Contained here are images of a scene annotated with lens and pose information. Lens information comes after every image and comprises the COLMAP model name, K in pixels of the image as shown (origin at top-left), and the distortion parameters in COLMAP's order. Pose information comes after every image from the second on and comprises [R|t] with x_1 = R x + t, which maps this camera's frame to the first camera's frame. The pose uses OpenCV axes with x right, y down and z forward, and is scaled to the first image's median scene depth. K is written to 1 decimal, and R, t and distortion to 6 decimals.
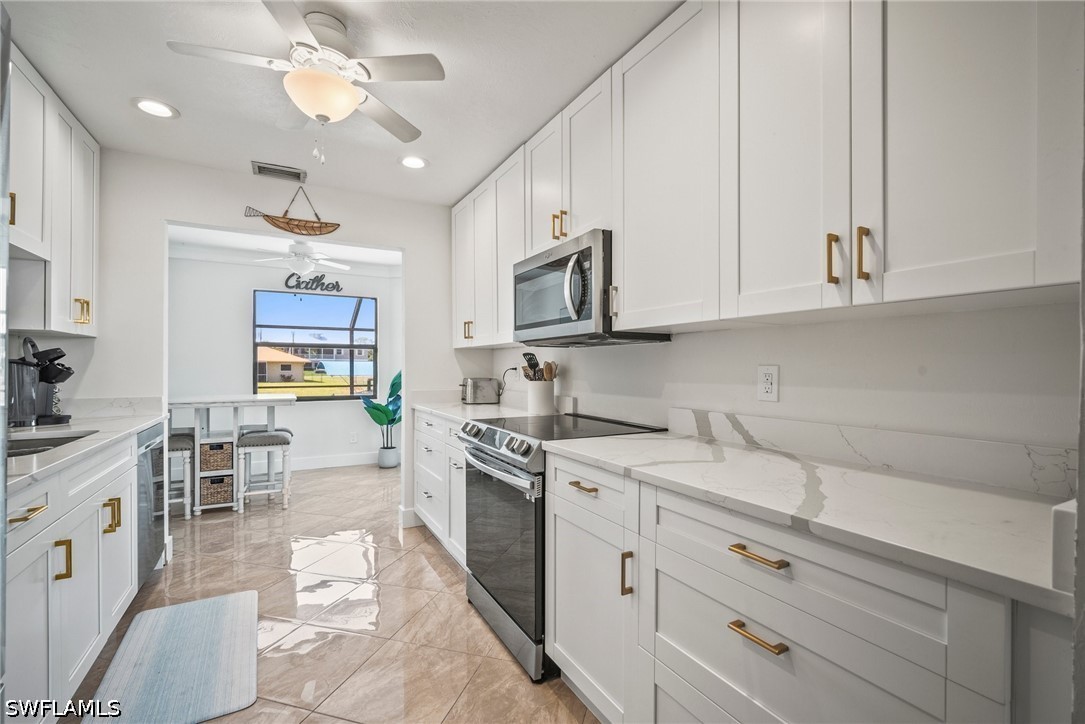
lens RADIAL K [[479.3, 0, 542.5], [0, 479.3, 362.0], [0, 0, 1]] dist [-0.001436, -0.000381]
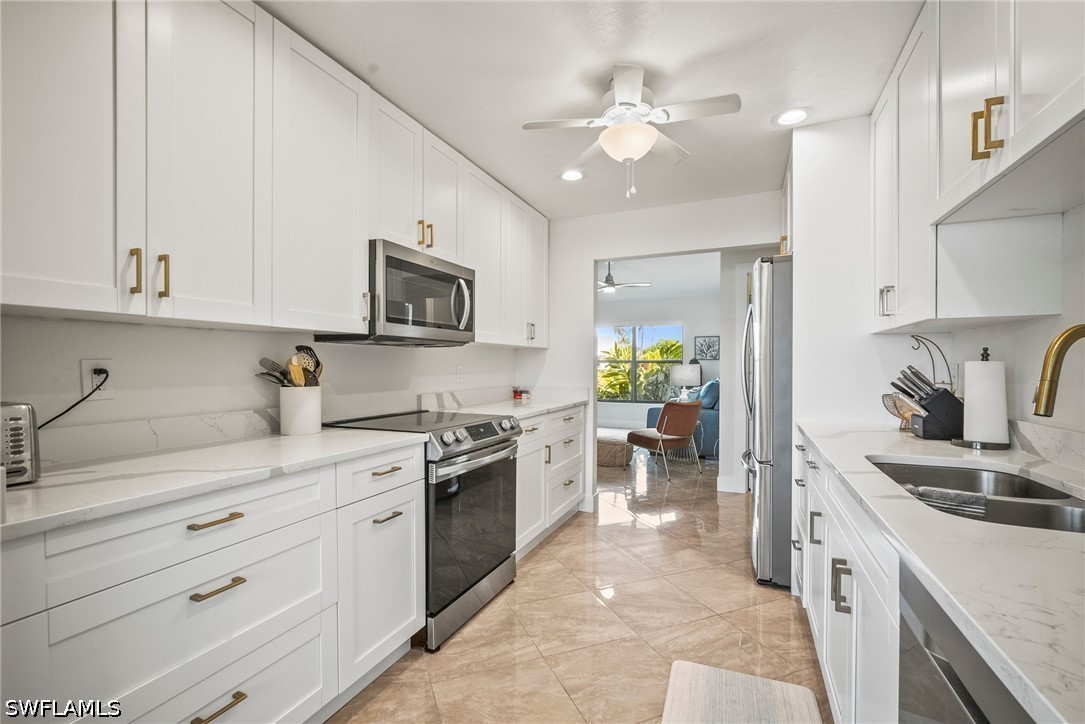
lens RADIAL K [[479.3, 0, 542.5], [0, 479.3, 362.0], [0, 0, 1]] dist [-0.001436, -0.000381]
pose [[-0.613858, 0.001718, 0.789414, -1.071361], [-0.008897, 0.999919, -0.009094, 0.008104], [-0.789366, -0.012606, -0.613793, 1.600461]]
